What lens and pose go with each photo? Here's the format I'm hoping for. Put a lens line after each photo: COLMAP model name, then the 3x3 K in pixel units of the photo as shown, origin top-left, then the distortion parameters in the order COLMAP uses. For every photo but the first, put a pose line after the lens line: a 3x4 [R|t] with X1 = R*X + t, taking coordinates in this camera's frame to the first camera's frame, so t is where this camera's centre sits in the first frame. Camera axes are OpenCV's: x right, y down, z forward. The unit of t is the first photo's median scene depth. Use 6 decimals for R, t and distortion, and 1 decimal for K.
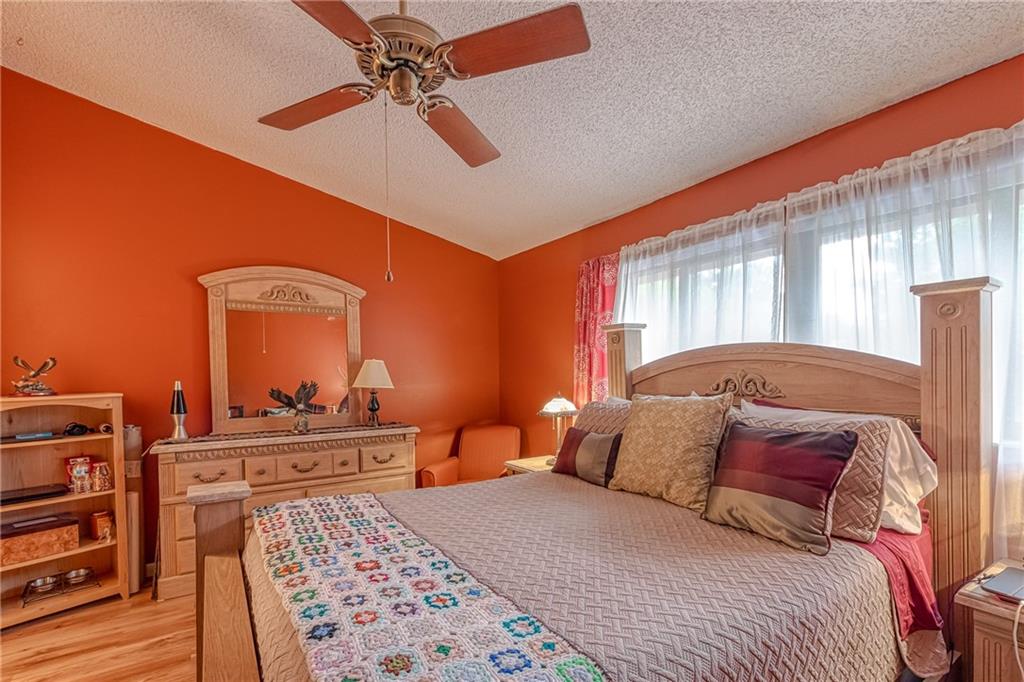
lens RADIAL K [[476.3, 0, 510.3], [0, 476.3, 379.7], [0, 0, 1]] dist [0.000204, -0.000042]
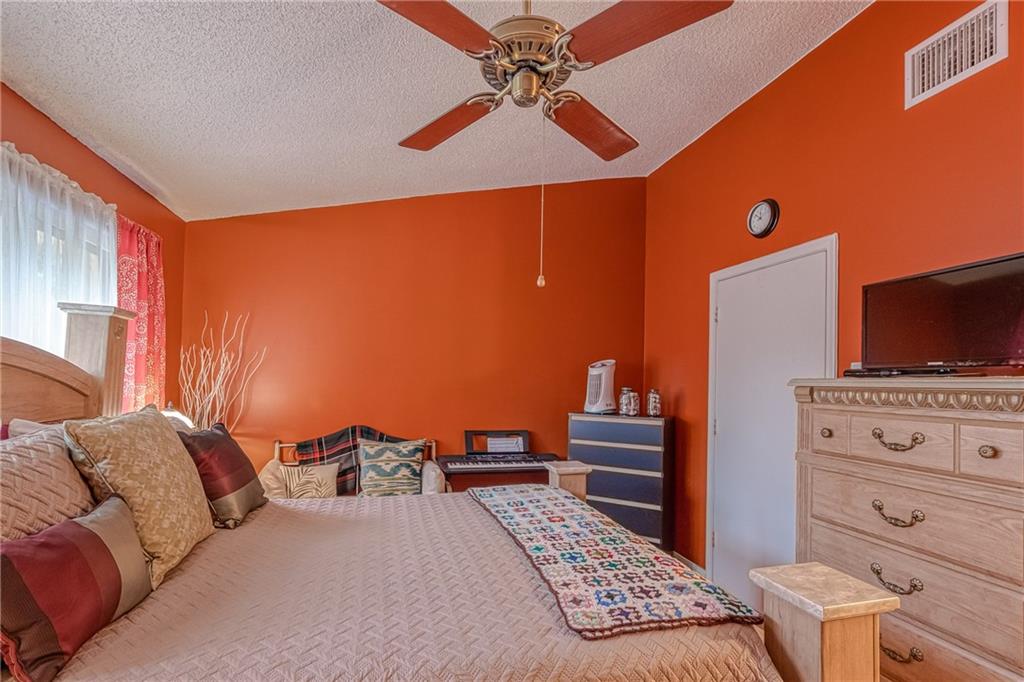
lens RADIAL K [[474.6, 0, 508.5], [0, 474.6, 376.0], [0, 0, 1]] dist [-0.001322, -0.000403]
pose [[-0.947856, -0.004358, 0.318668, -0.248615], [-0.006556, 0.999962, -0.005825, -0.012864], [-0.318630, -0.007611, -0.947848, 0.968763]]
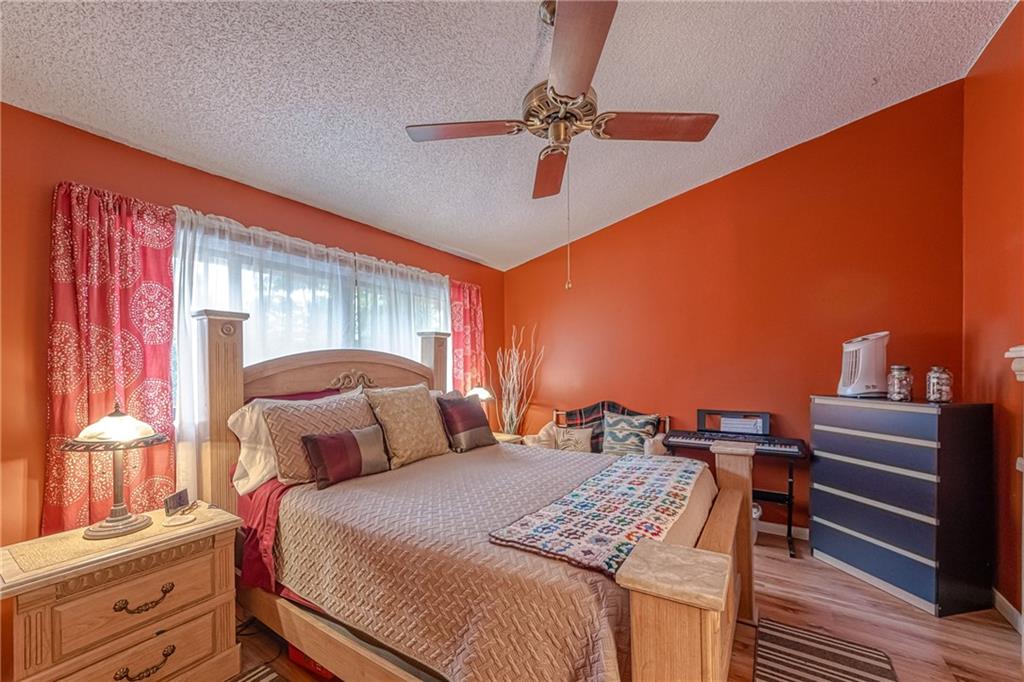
lens RADIAL K [[399.7, 0, 508.7], [0, 399.7, 375.4], [0, 0, 1]] dist [-0.000512, -0.000194]
pose [[-0.415676, -0.004220, 0.909503, -0.553645], [0.026373, 0.999513, 0.016691, -0.006818], [-0.909130, 0.030925, -0.415362, 0.792237]]
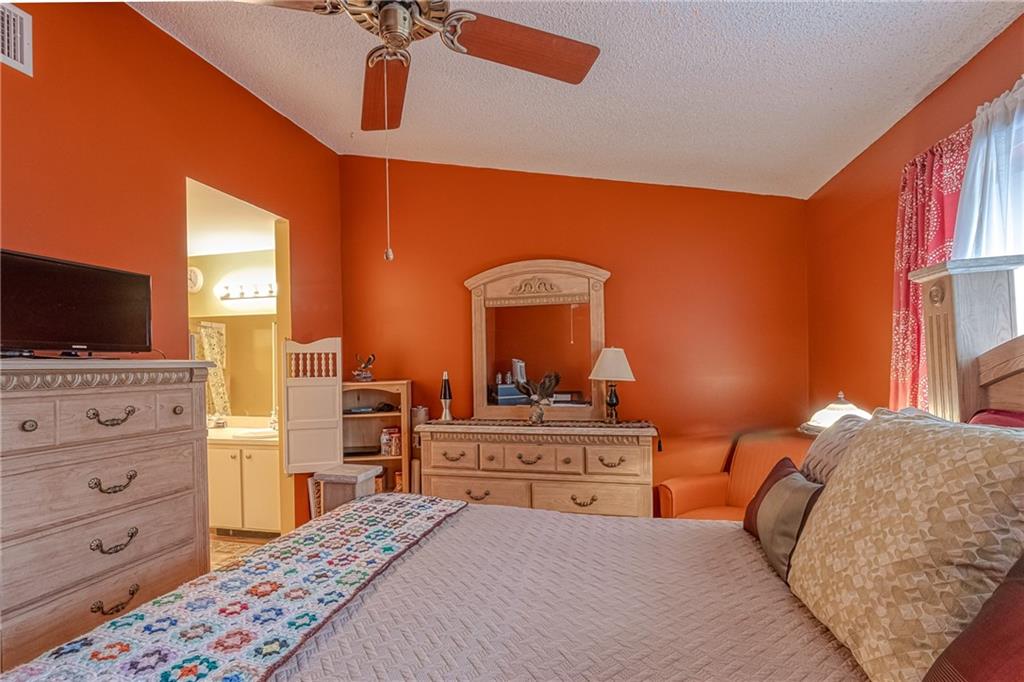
lens RADIAL K [[474.2, 0, 499.2], [0, 474.2, 361.9], [0, 0, 1]] dist [-0.002145, -0.000143]
pose [[0.674311, -0.008862, -0.738394, 0.258567], [0.000479, 0.999933, -0.011563, -0.007312], [0.738447, 0.007443, 0.674270, 0.293575]]
